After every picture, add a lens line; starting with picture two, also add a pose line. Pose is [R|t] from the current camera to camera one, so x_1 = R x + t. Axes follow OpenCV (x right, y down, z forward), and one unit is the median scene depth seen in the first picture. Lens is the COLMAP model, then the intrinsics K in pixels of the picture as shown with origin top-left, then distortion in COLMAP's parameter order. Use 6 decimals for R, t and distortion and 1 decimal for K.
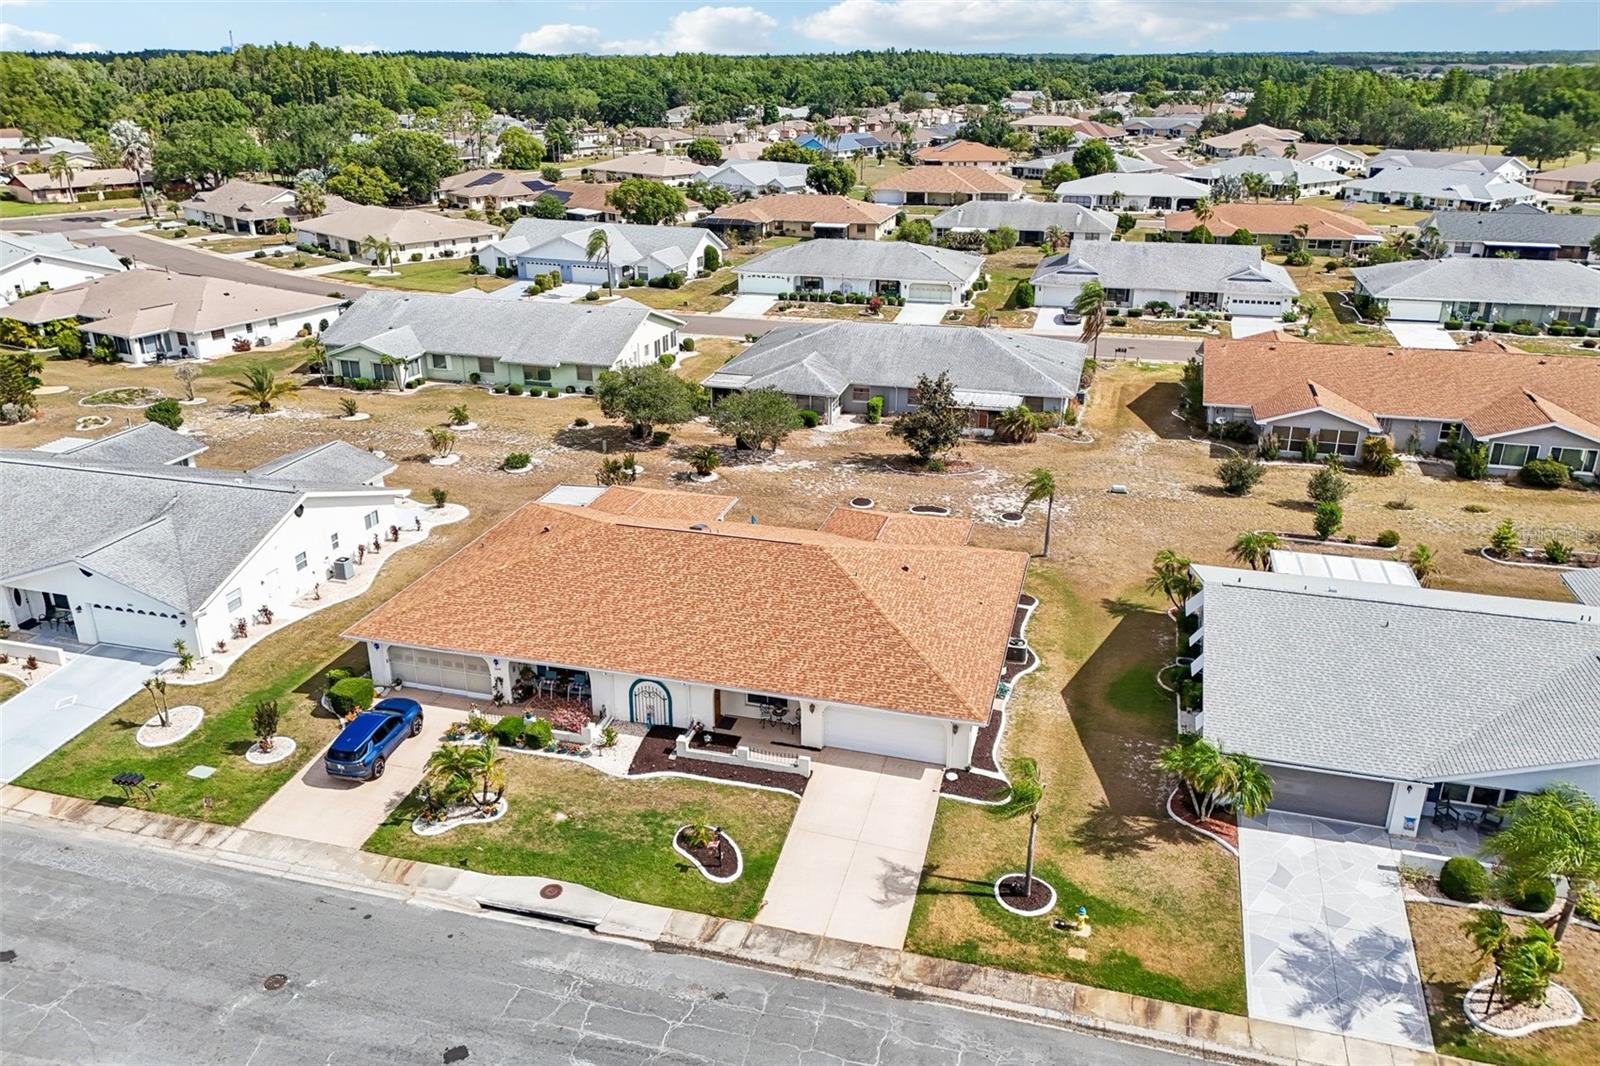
lens RADIAL K [[1163.4, 0, 792.5], [0, 1163.4, 464.1], [0, 0, 1]] dist [0.061651, 0.000043]
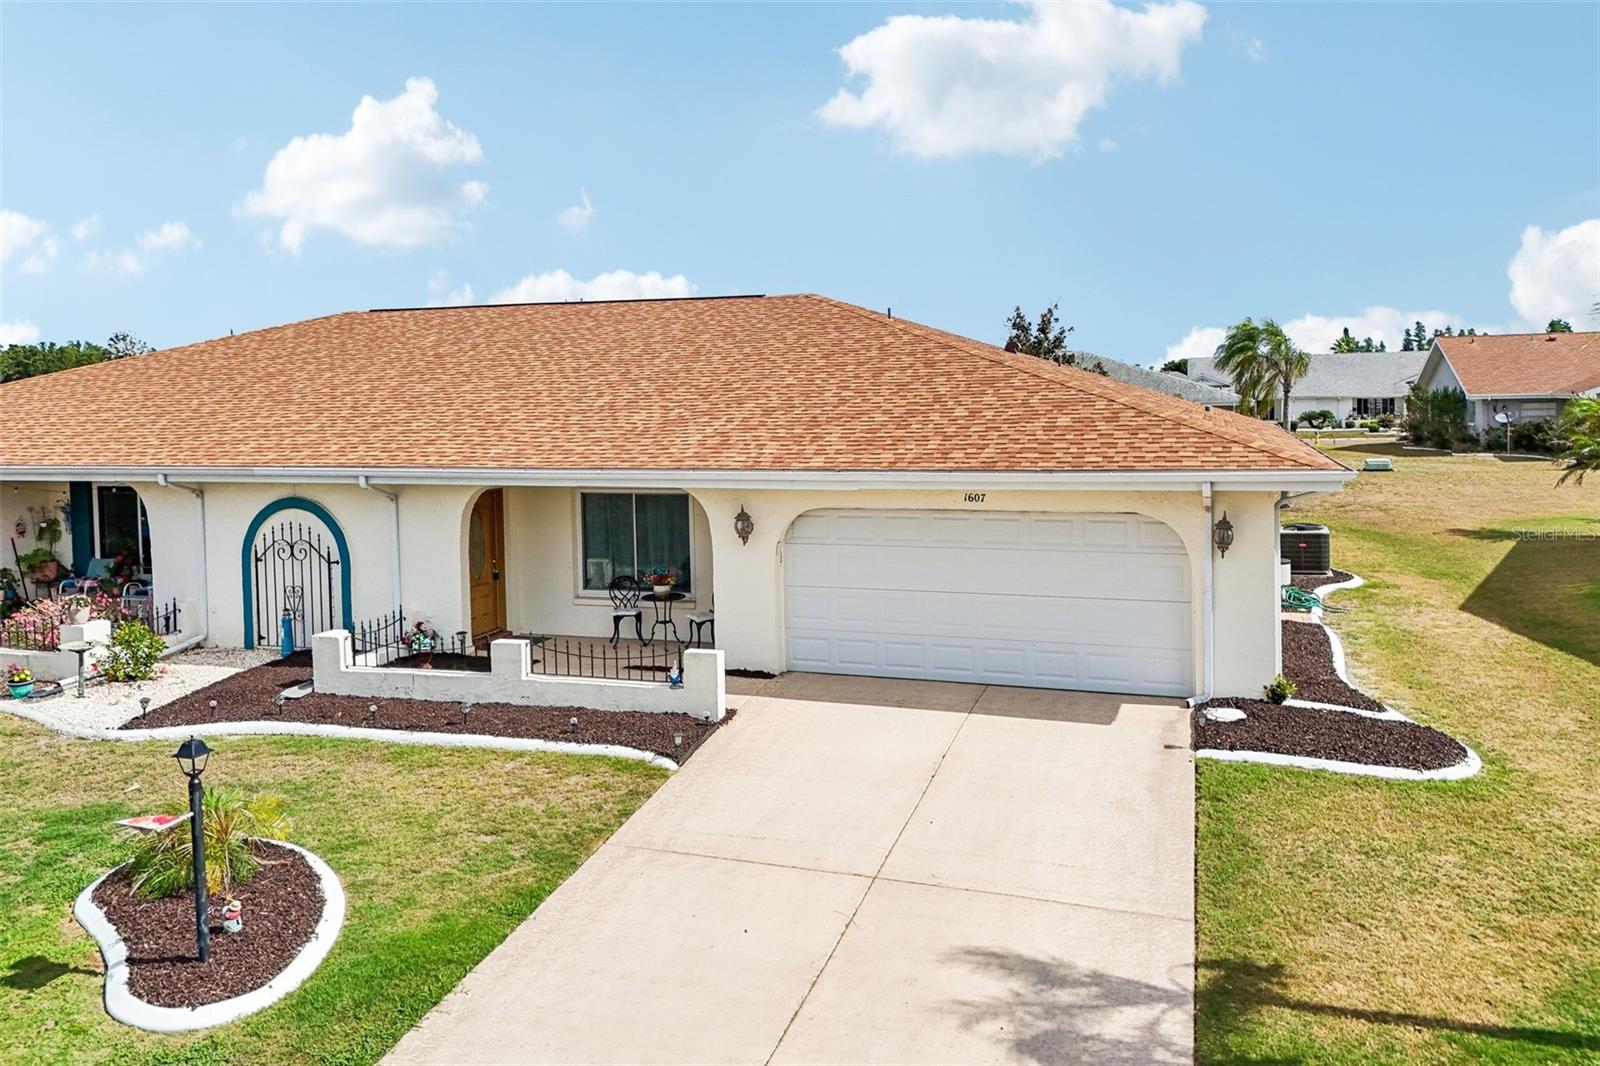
lens RADIAL K [[1201.6, 0, 805.3], [0, 1201.6, 447.7], [0, 0, 1]] dist [0.062730, -0.066057]
pose [[0.998812, -0.013662, -0.046772, 0.051647], [0.000785, 0.964275, -0.264902, 0.288759], [0.048720, 0.264551, 0.963140, 0.714359]]
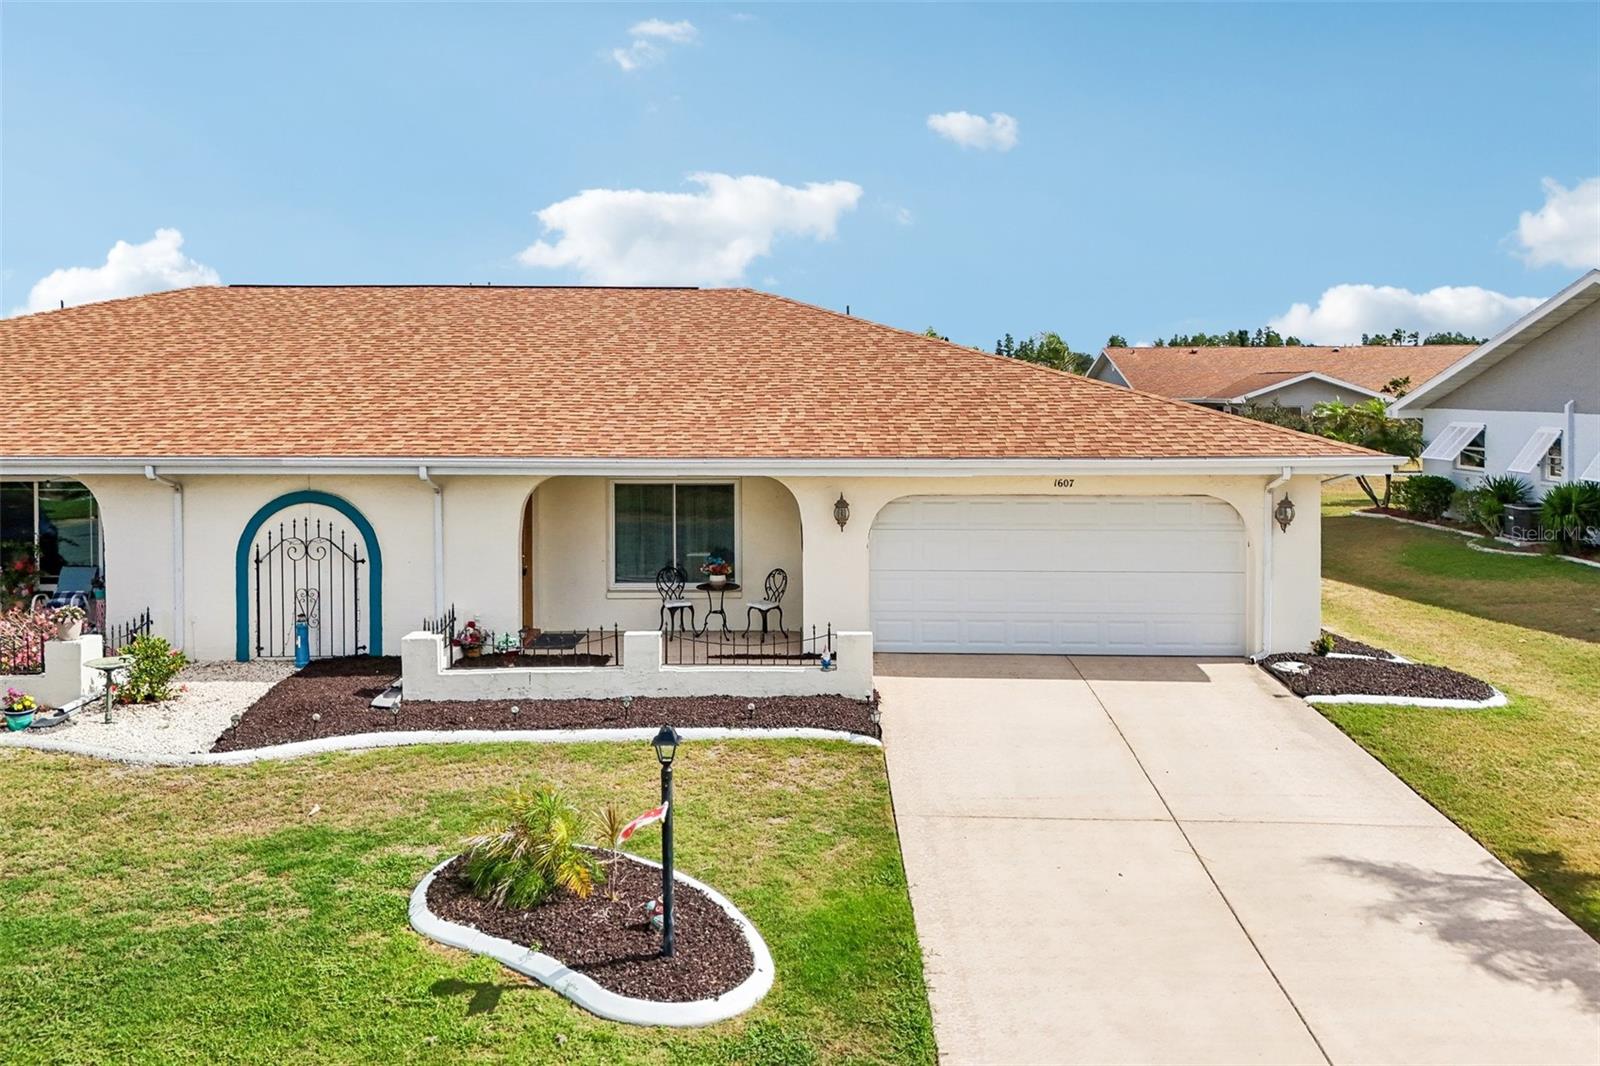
lens RADIAL K [[1218.5, 0, 799.1], [0, 1218.5, 410.1], [0, 0, 1]] dist [0.051787, -0.043394]
pose [[0.966429, -0.004508, 0.256895, -0.086477], [0.078857, 0.956794, -0.279868, 0.290030], [-0.244534, 0.290730, 0.925029, 0.711605]]
